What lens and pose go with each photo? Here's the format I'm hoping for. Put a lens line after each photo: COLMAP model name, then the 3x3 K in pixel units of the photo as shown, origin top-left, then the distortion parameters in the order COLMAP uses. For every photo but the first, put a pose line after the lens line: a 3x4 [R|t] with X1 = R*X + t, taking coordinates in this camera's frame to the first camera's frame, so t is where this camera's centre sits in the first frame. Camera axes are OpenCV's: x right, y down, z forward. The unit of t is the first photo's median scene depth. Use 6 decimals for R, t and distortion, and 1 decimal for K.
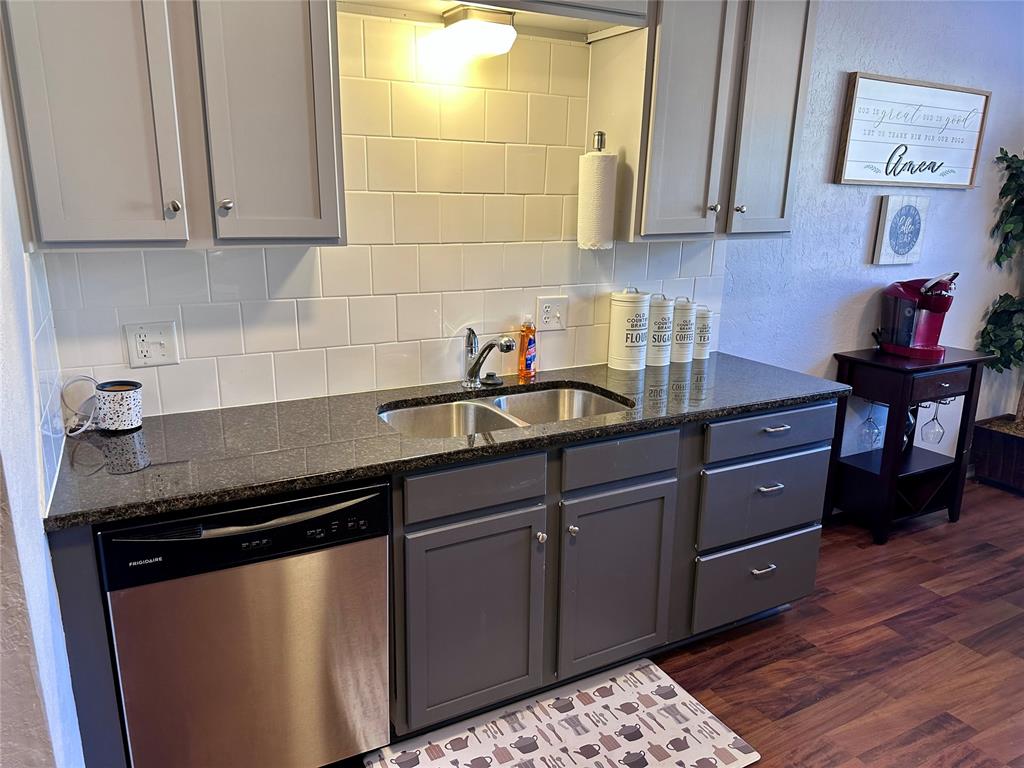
lens RADIAL K [[719.2, 0, 510.3], [0, 719.2, 381.4], [0, 0, 1]] dist [0.017409, -0.023744]
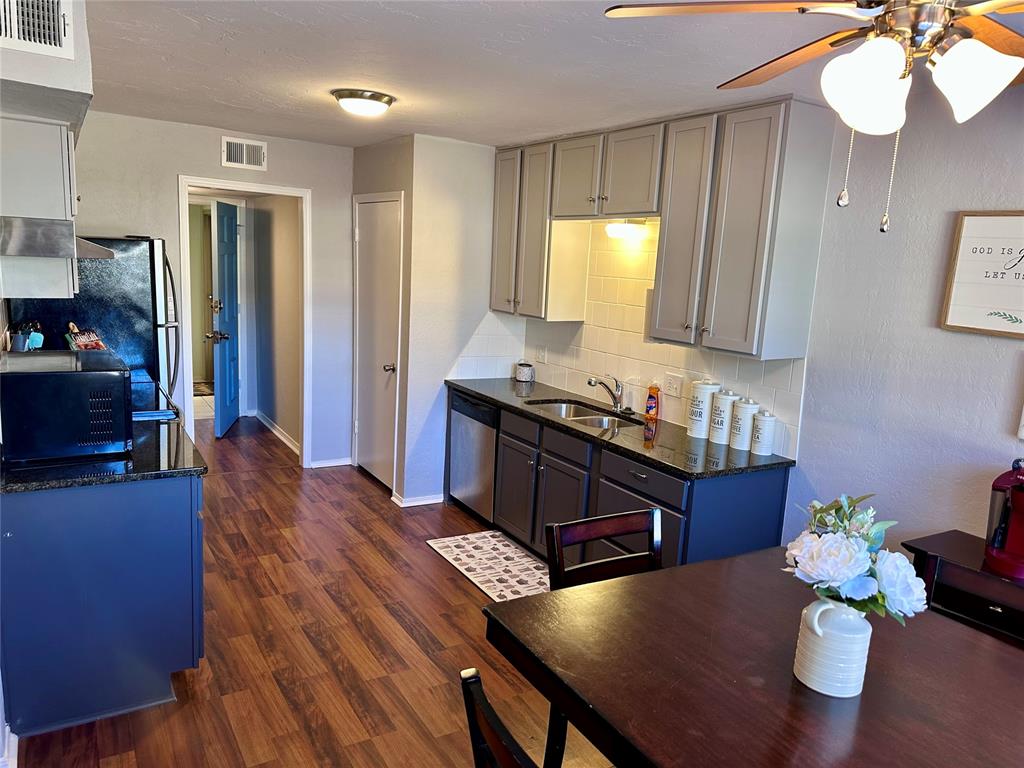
lens RADIAL K [[719.2, 0, 521.8], [0, 719.2, 385.9], [0, 0, 1]] dist [0.017409, -0.023744]
pose [[0.088581, 0.163418, -0.982572, 1.748048], [-0.305543, 0.943352, 0.129349, -0.218237], [0.948049, 0.288760, 0.133494, 0.538252]]
